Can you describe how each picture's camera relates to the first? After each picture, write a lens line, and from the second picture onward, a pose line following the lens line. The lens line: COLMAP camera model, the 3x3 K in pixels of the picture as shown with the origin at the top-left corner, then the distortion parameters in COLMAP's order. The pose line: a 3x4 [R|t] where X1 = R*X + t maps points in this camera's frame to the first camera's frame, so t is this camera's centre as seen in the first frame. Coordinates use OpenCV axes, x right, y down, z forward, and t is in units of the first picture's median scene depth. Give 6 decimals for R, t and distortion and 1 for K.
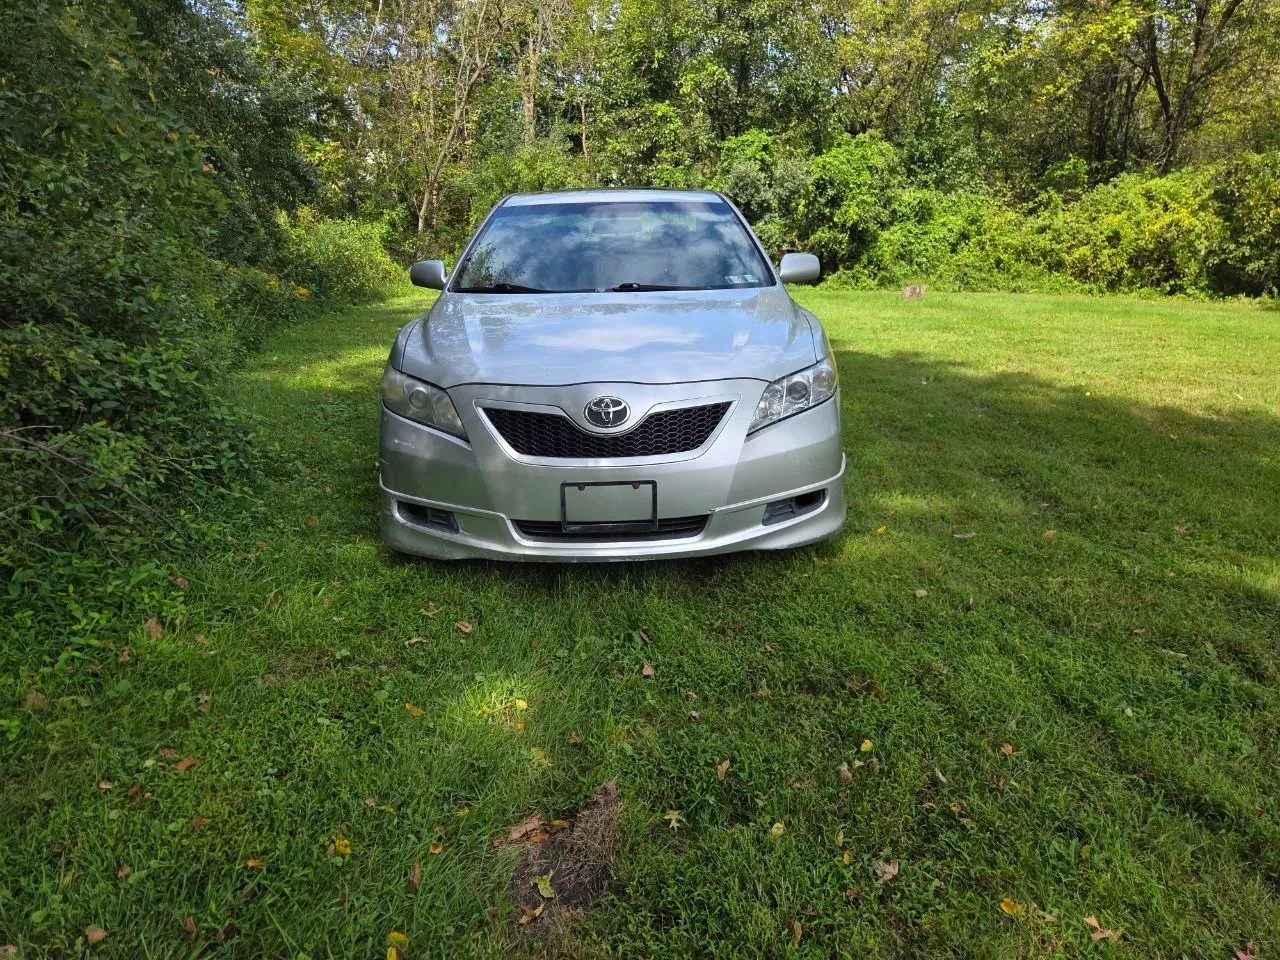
lens RADIAL K [[839.5, 0, 633.4], [0, 839.5, 482.6], [0, 0, 1]] dist [0.063644, -0.029227]
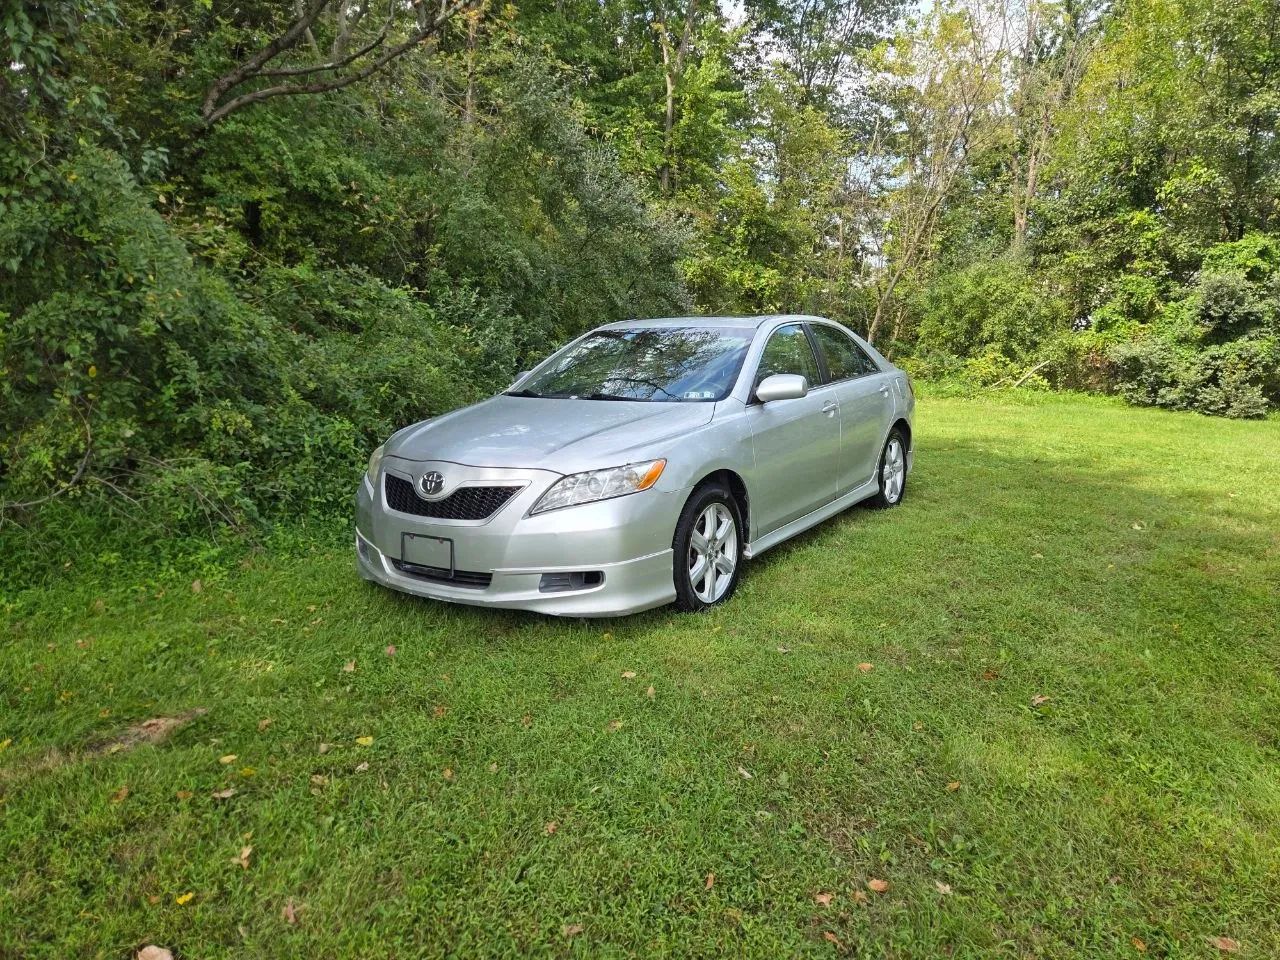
lens RADIAL K [[837.6, 0, 648.5], [0, 837.6, 481.7], [0, 0, 1]] dist [0.062629, -0.043350]
pose [[0.844046, 0.099552, -0.526949, 0.111325], [-0.165172, 0.983109, -0.078835, -0.004317], [0.510201, 0.153578, 0.846232, 0.005233]]
